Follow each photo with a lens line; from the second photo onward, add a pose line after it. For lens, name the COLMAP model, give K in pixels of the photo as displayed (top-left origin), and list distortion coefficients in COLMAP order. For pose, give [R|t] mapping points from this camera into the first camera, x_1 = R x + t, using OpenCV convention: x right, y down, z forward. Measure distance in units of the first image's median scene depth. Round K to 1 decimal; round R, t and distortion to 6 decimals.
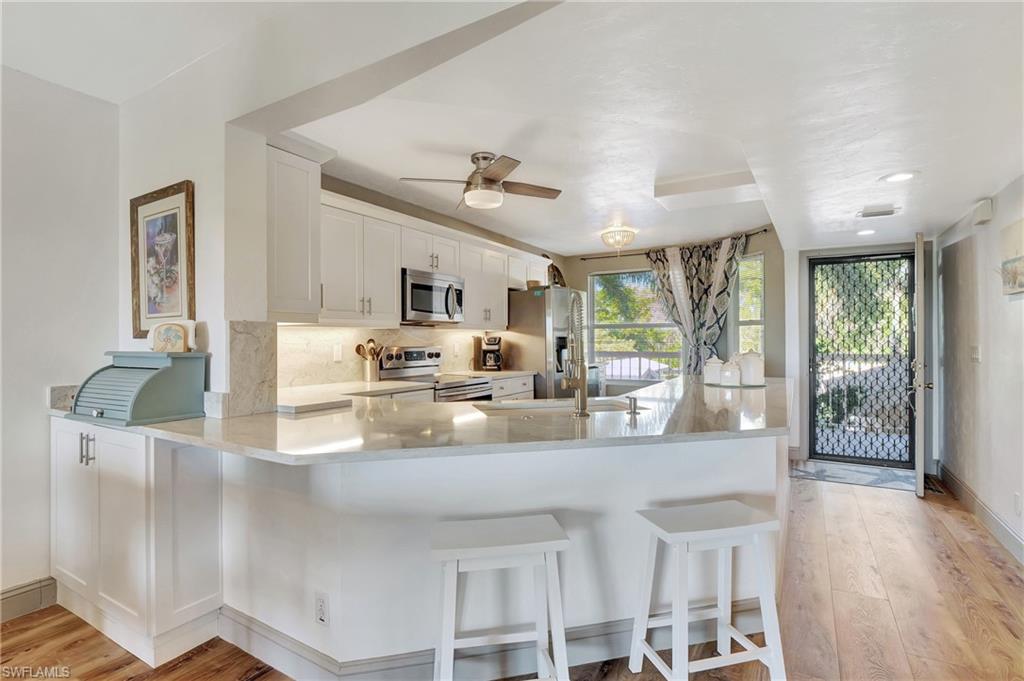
lens RADIAL K [[497.2, 0, 511.9], [0, 497.2, 340.9], [0, 0, 1]] dist [0.004686, -0.000010]
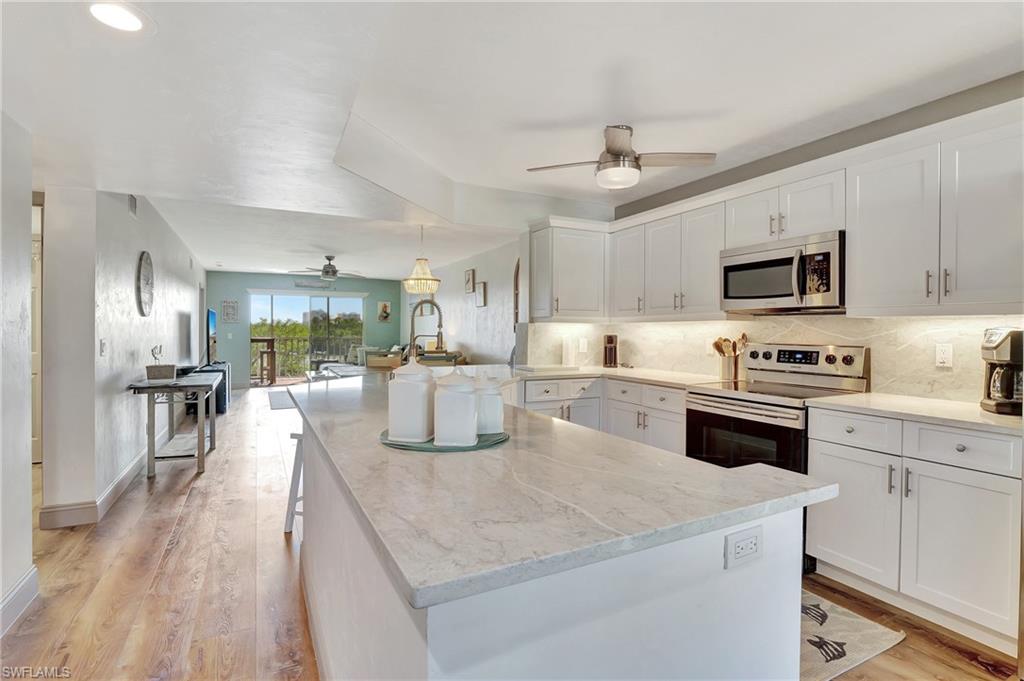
lens RADIAL K [[497.2, 0, 502.4], [0, 497.2, 333.4], [0, 0, 1]] dist [0.004686, -0.000010]
pose [[-0.536130, 0.009777, -0.844079, 0.661994], [-0.002768, 0.999907, 0.013340, -0.012906], [0.844131, 0.009488, -0.536053, 1.057818]]
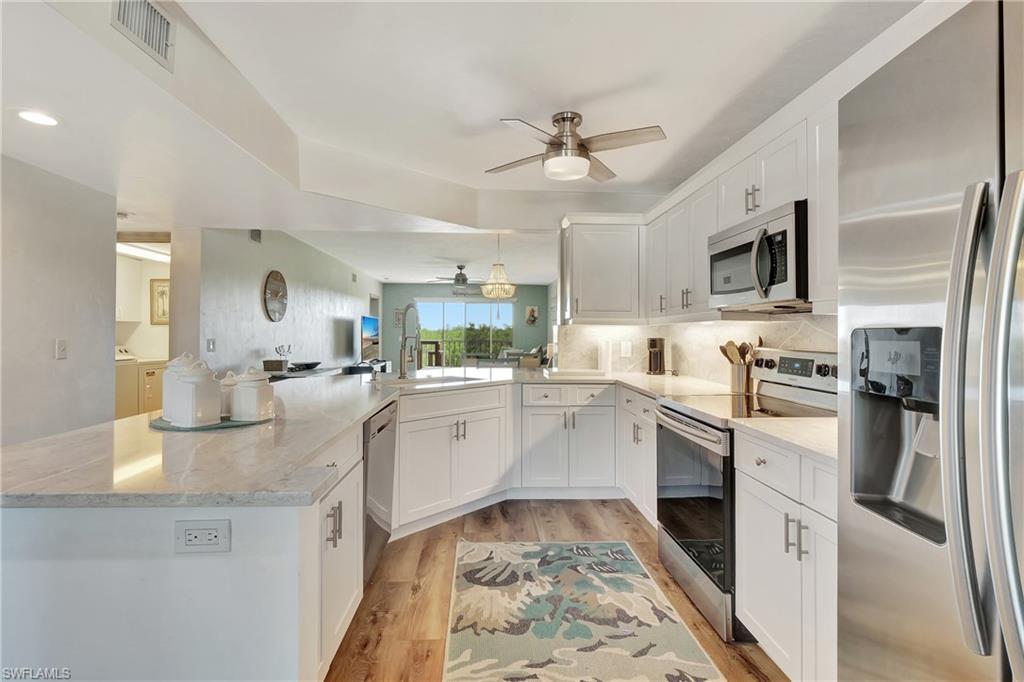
lens RADIAL K [[497.2, 0, 497.9], [0, 497.2, 329.4], [0, 0, 1]] dist [0.004686, -0.000010]
pose [[-0.838215, -0.003078, -0.545331, 0.400953], [-0.002351, 0.999995, -0.002031, -0.010093], [0.545335, -0.000420, -0.838218, 1.325908]]
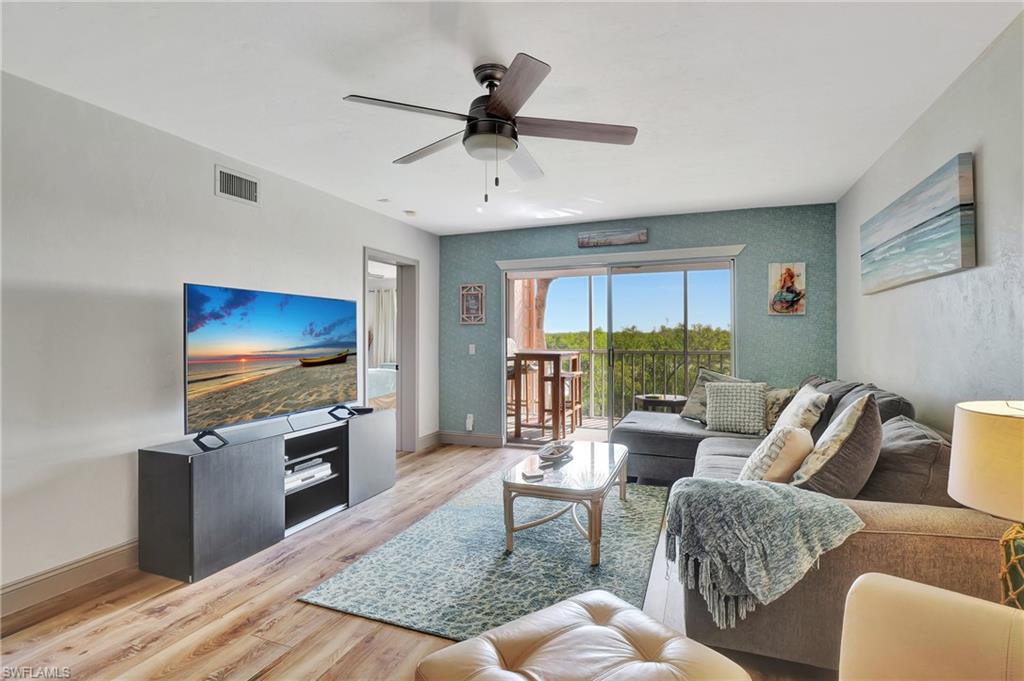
lens RADIAL K [[497.2, 0, 511.0], [0, 497.2, 338.8], [0, 0, 1]] dist [0.004686, -0.000010]
pose [[-0.985459, 0.004525, -0.169854, -0.586974], [0.005355, 0.999976, -0.004430, 0.014746], [0.169829, -0.005276, -0.985459, -0.055643]]
